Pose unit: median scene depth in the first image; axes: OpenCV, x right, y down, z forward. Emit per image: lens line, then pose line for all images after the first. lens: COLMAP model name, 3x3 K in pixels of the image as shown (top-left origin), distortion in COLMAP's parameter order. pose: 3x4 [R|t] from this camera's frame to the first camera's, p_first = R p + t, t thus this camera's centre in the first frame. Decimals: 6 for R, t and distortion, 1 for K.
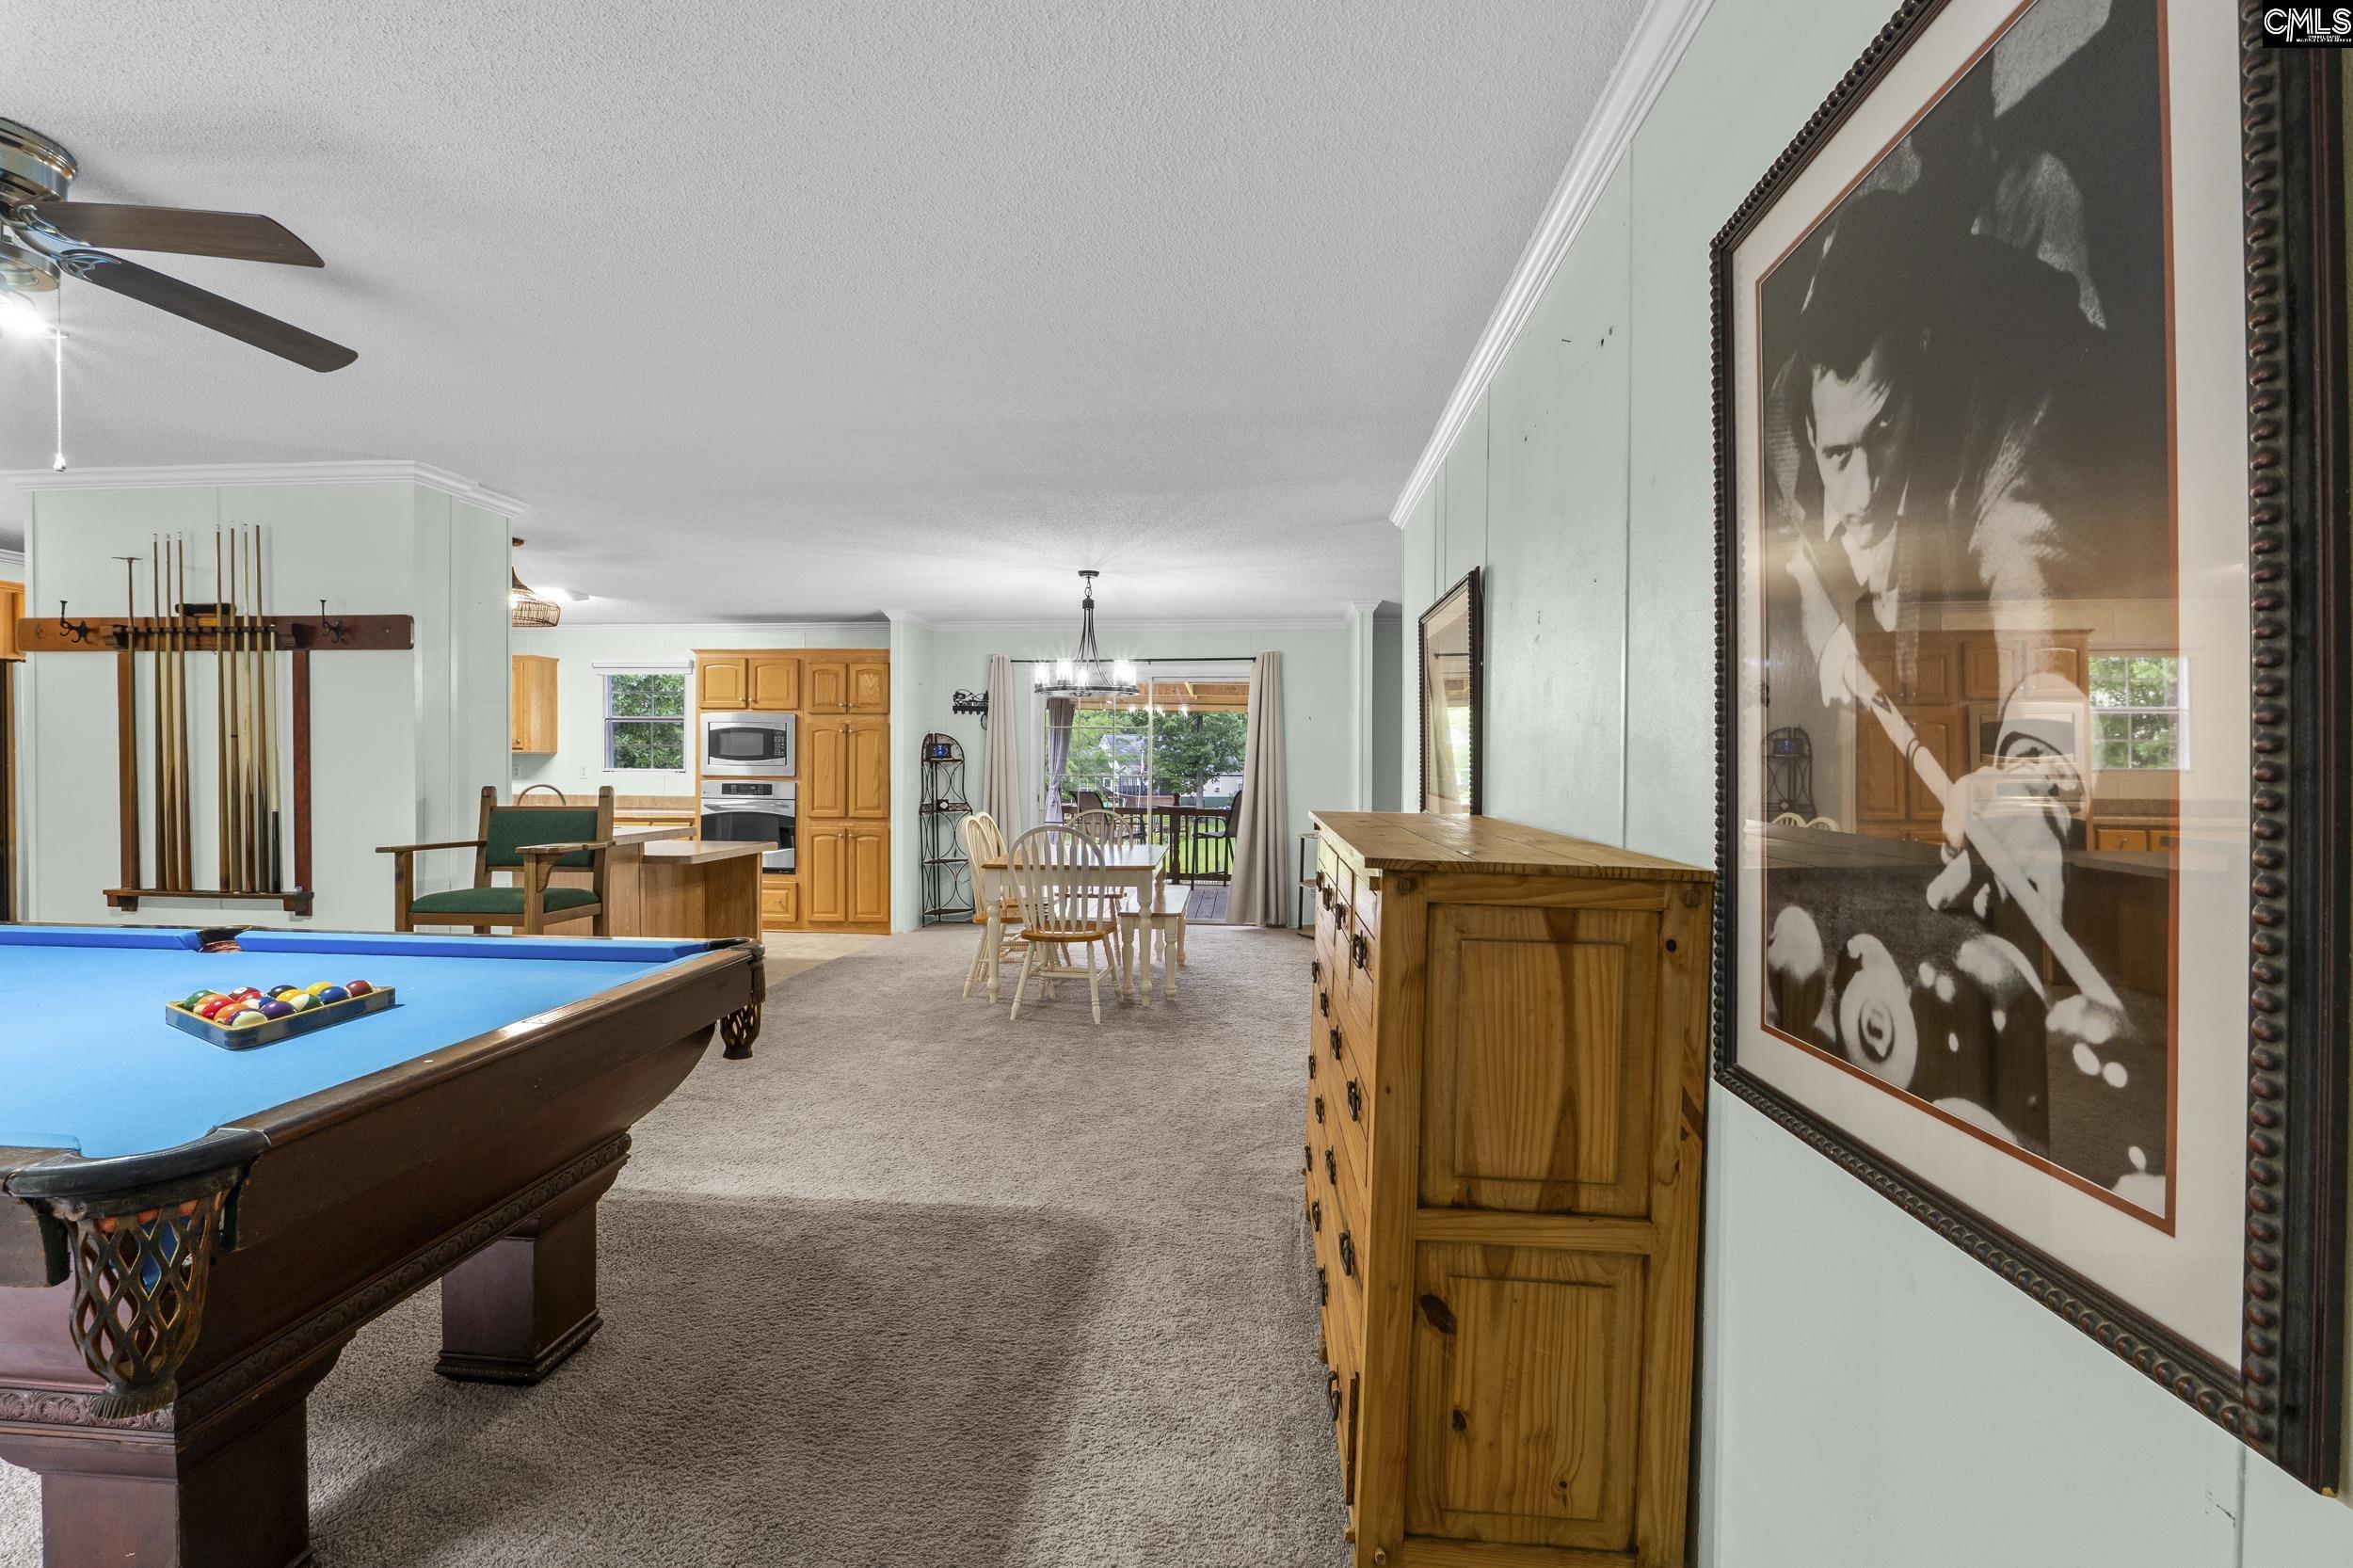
lens RADIAL K [[1078.2, 0, 1166.1], [0, 1078.2, 783.3], [0, 0, 1]] dist [-0.012077, 0.000820]
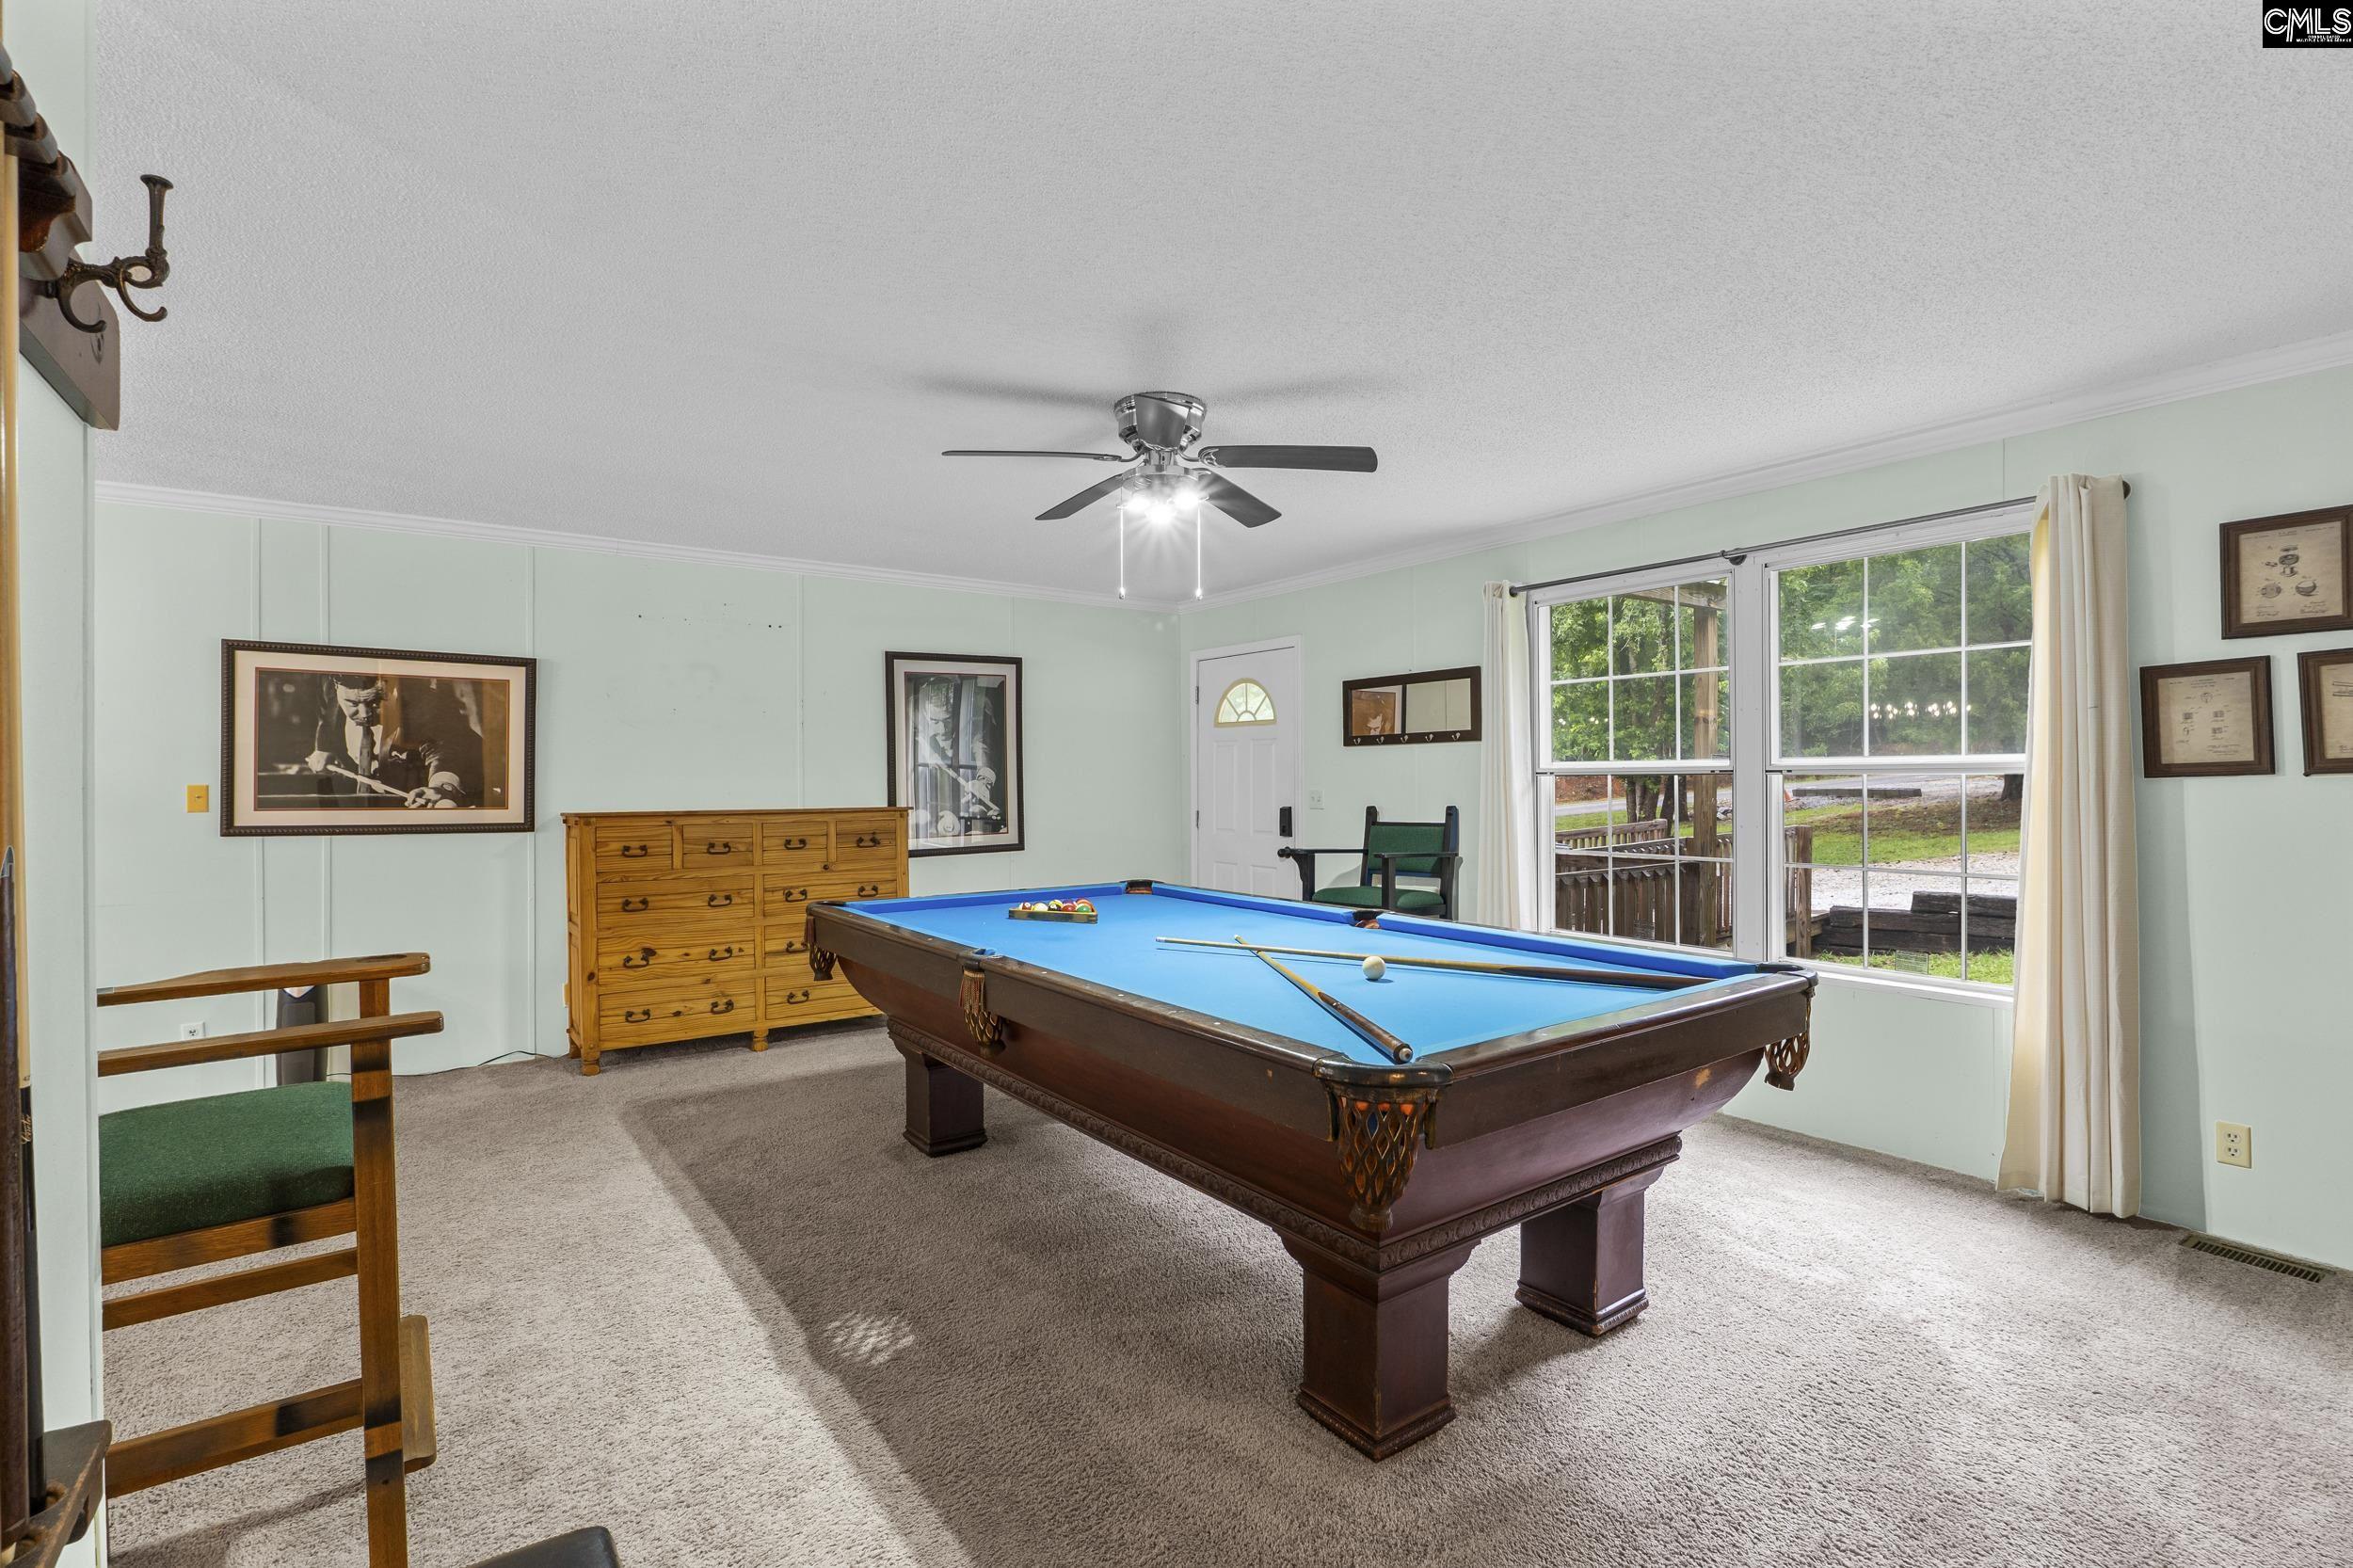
lens RADIAL K [[1078.2, 0, 1166.1], [0, 1078.2, 783.3], [0, 0, 1]] dist [-0.012077, 0.000820]
pose [[-0.648588, -0.012062, 0.761044, -1.075459], [0.012111, 0.999584, 0.026164, -0.033425], [-0.761044, 0.026187, -0.648172, 0.927036]]
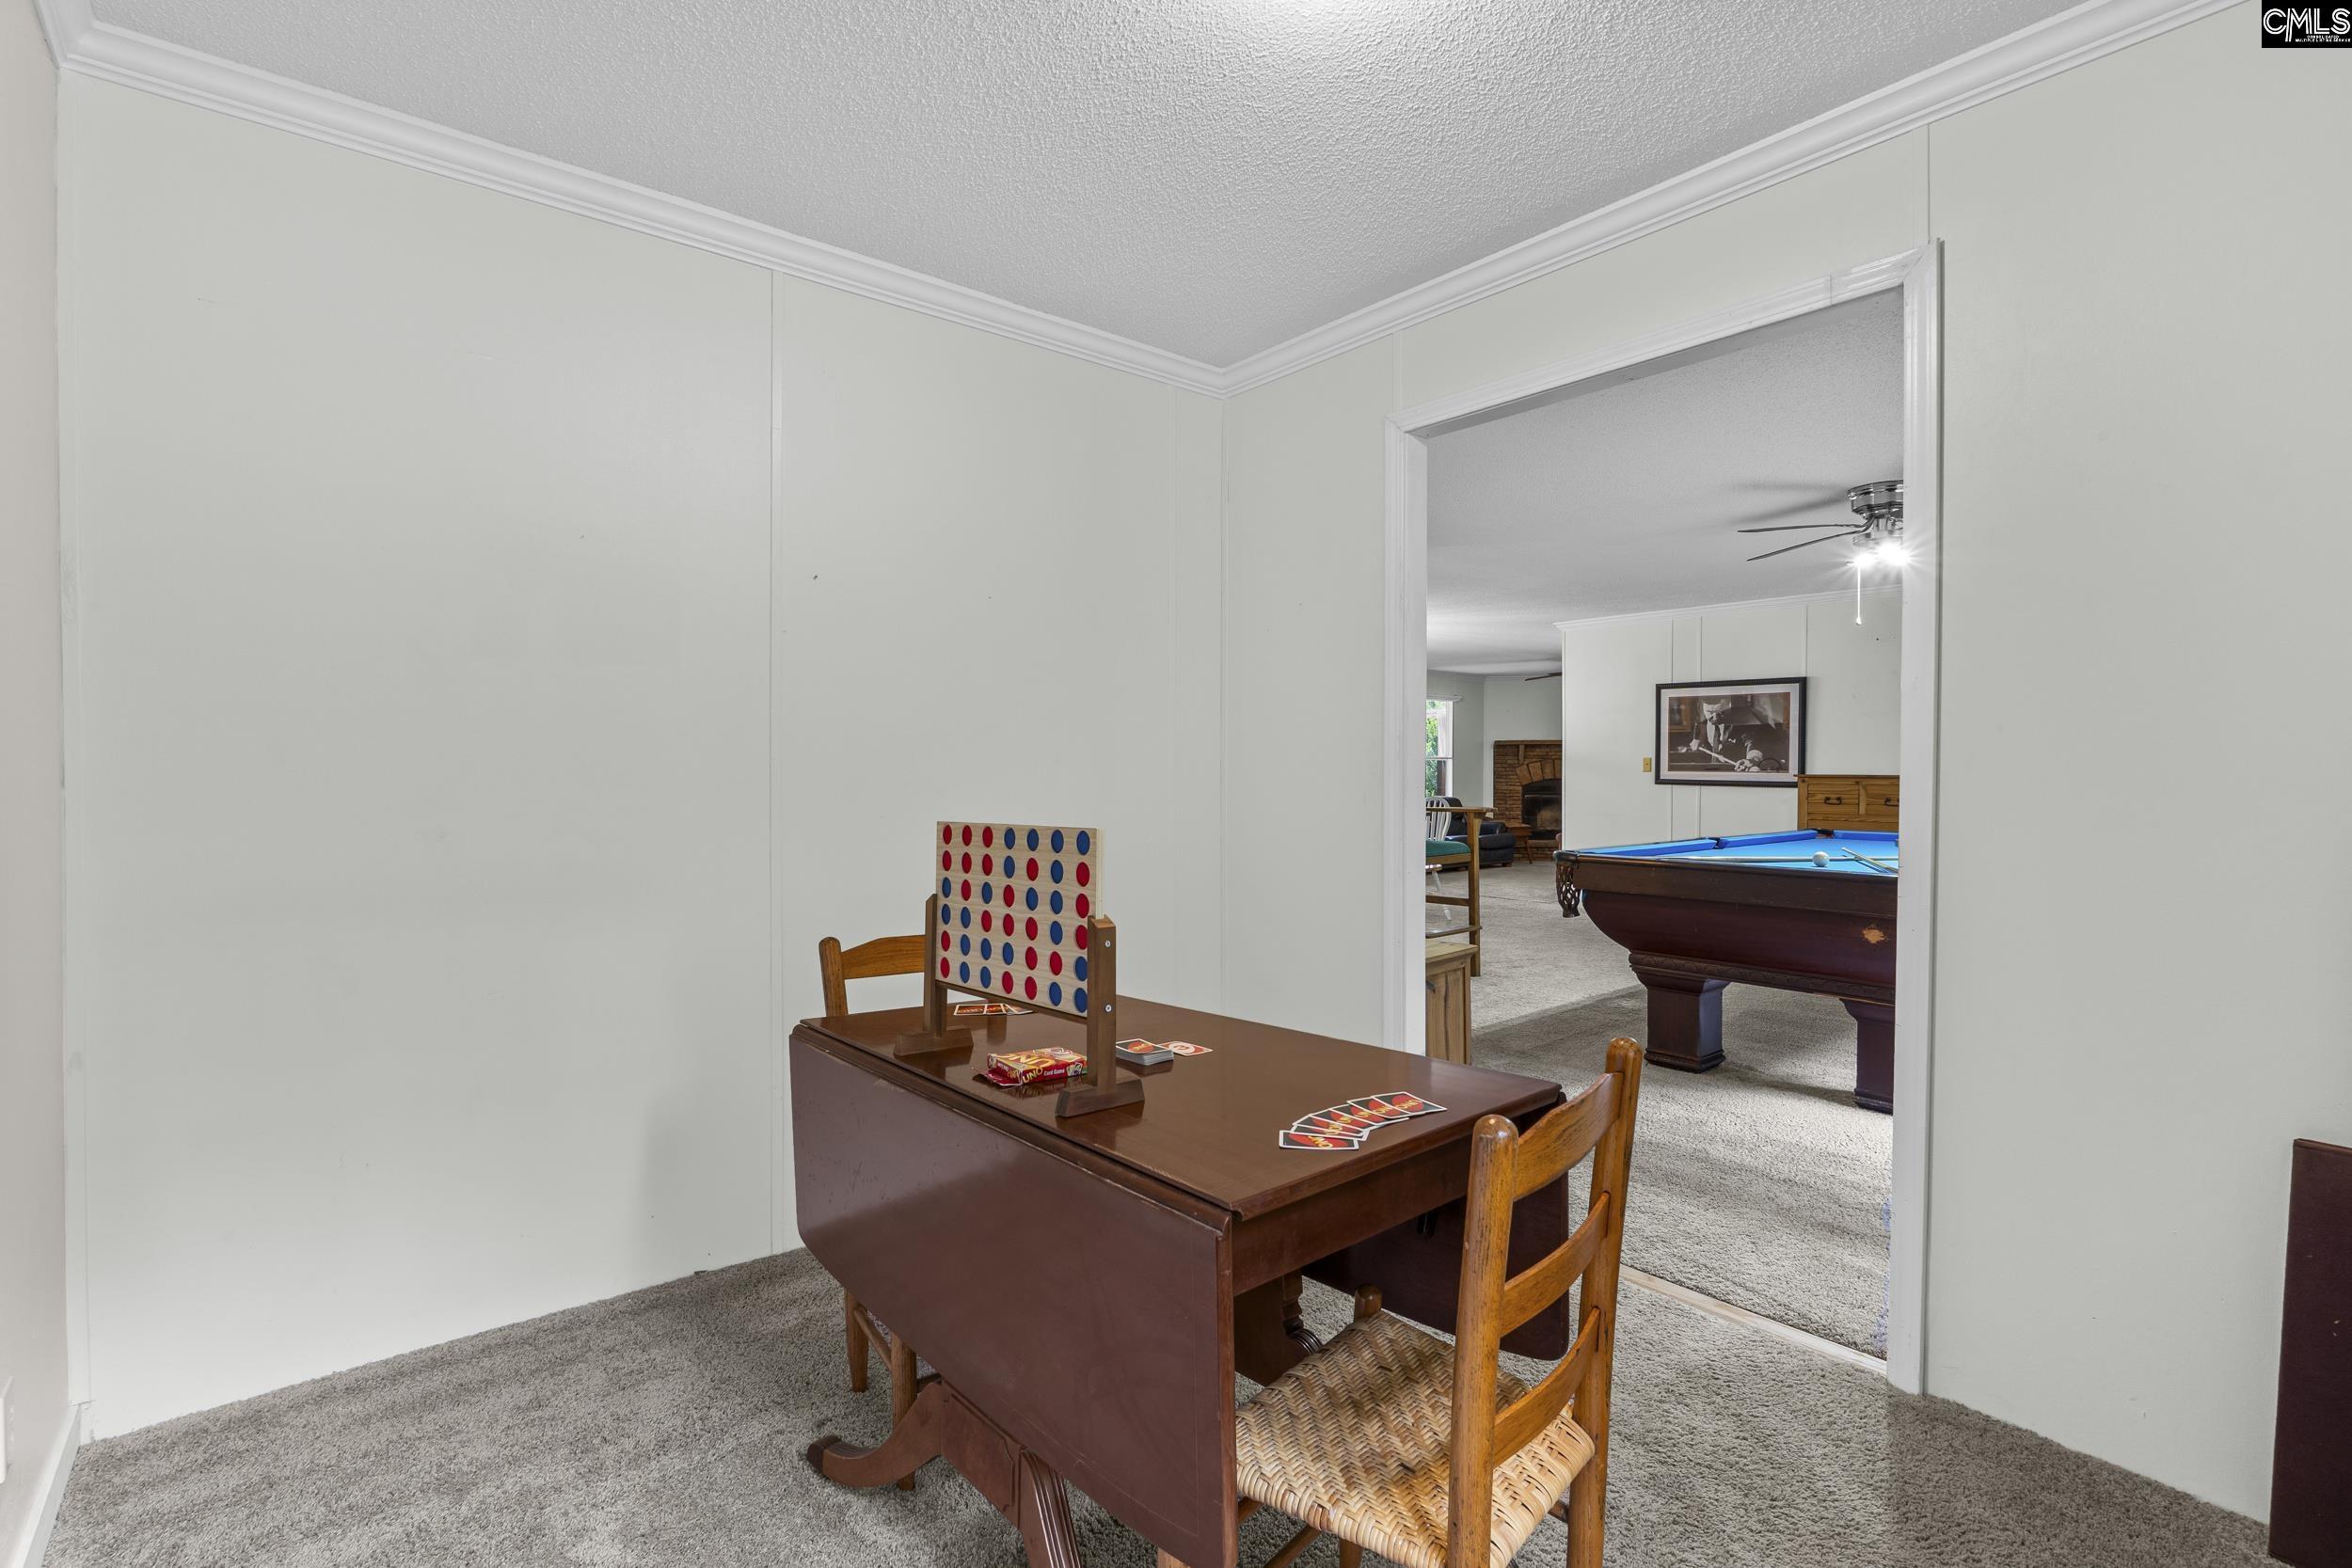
lens RADIAL K [[1066.3, 0, 1170.0], [0, 1066.3, 786.2], [0, 0, 1]] dist [-0.009672, 0.000083]
pose [[0.706045, -0.019188, 0.707907, -1.757954], [0.019023, 0.999786, 0.008126, 0.001899], [-0.707911, 0.007729, 0.706259, 0.216069]]
